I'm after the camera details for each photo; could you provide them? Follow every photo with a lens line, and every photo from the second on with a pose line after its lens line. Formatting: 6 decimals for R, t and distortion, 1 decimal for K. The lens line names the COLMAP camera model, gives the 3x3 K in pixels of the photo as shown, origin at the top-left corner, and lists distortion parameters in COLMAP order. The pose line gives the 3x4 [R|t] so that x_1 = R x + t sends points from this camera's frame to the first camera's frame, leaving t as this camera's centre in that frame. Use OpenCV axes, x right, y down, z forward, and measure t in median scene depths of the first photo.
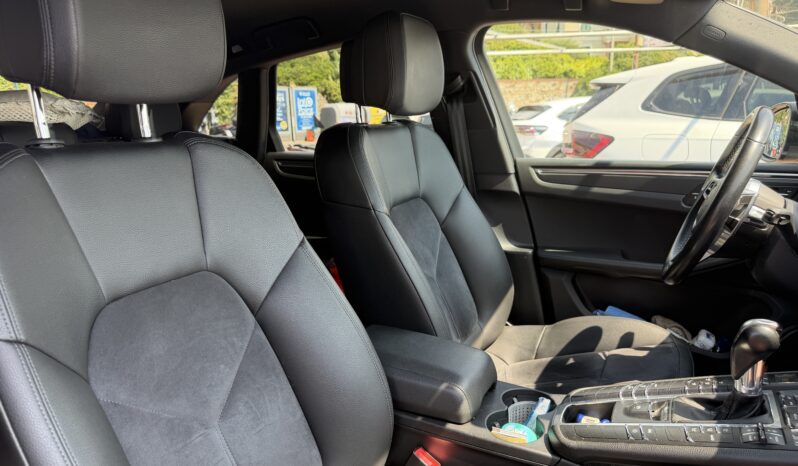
lens RADIAL K [[570.8, 0, 394.8], [0, 570.8, 228.1], [0, 0, 1]] dist [0.021116, -0.007465]
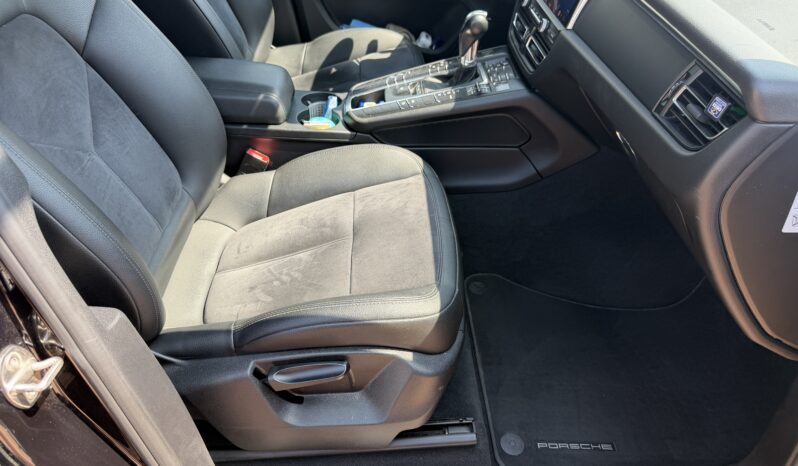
lens RADIAL K [[570.8, 0, 394.8], [0, 570.8, 228.1], [0, 0, 1]] dist [0.021116, -0.007465]
pose [[0.880292, -0.250967, 0.402619, -0.223471], [0.047299, 0.890828, 0.451872, -0.012662], [-0.472069, -0.378735, 0.796059, -0.214182]]
